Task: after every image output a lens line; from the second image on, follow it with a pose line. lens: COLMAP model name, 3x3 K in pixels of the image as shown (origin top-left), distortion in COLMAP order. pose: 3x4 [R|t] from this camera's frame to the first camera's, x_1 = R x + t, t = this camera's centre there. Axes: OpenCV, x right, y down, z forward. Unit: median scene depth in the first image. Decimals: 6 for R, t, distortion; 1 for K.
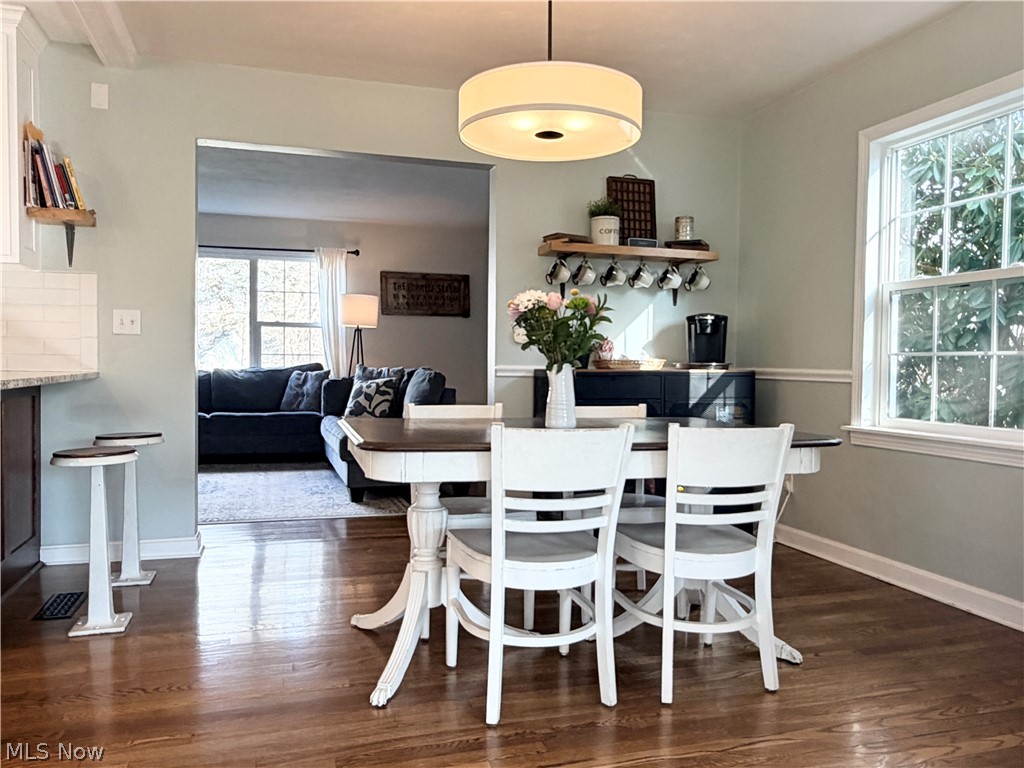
lens RADIAL K [[770.2, 0, 513.3], [0, 770.2, 386.2], [0, 0, 1]] dist [0.004697, 0.000761]
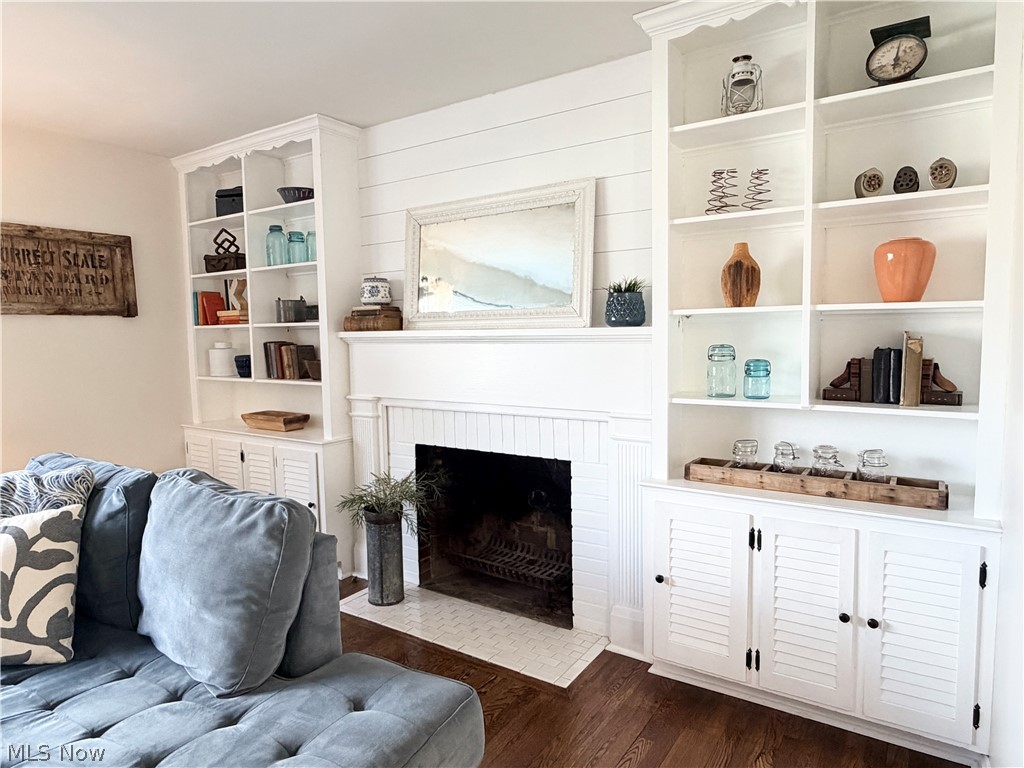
lens RADIAL K [[637.0, 0, 510.3], [0, 637.0, 388.5], [0, 0, 1]] dist [0.005069, -0.003364]
pose [[0.775600, -0.076788, 0.626536, -0.146086], [0.044484, 0.996755, 0.067094, -0.062001], [-0.629655, -0.024167, 0.776499, 0.525726]]
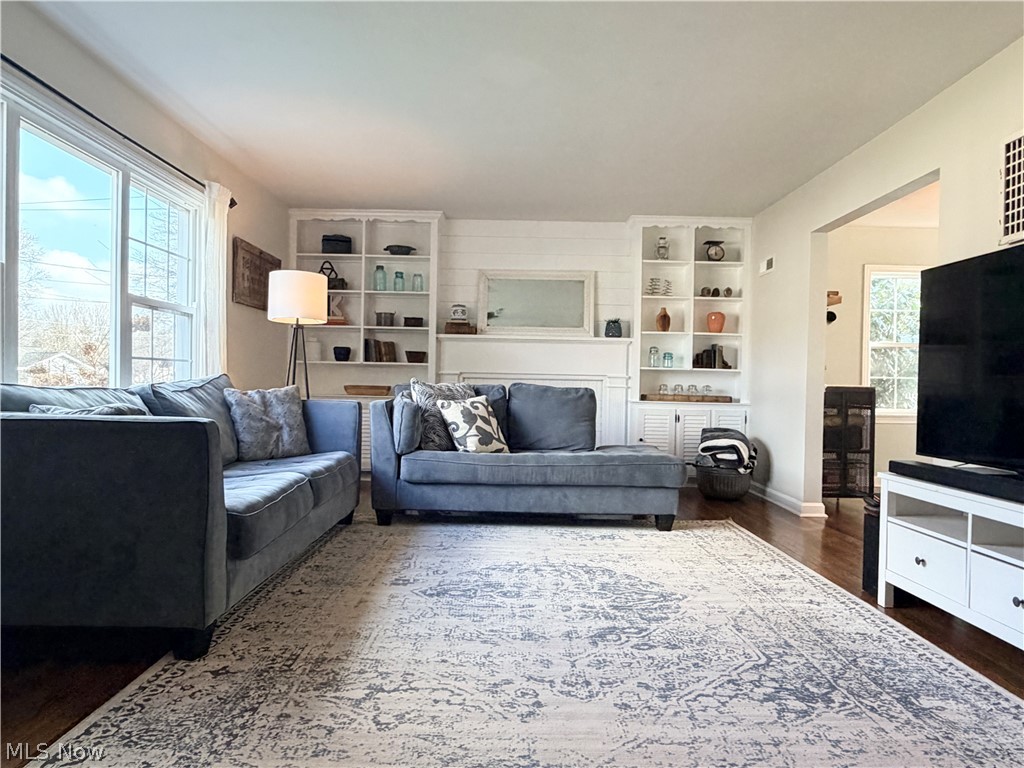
lens RADIAL K [[700.0, 0, 513.0], [0, 700.0, 382.6], [0, 0, 1]] dist [-0.000559, 0.002624]
pose [[0.288563, -0.011785, 0.957388, -0.704677], [0.016545, 0.999836, 0.007321, -0.025257], [-0.957318, 0.013728, 0.288711, 0.616636]]
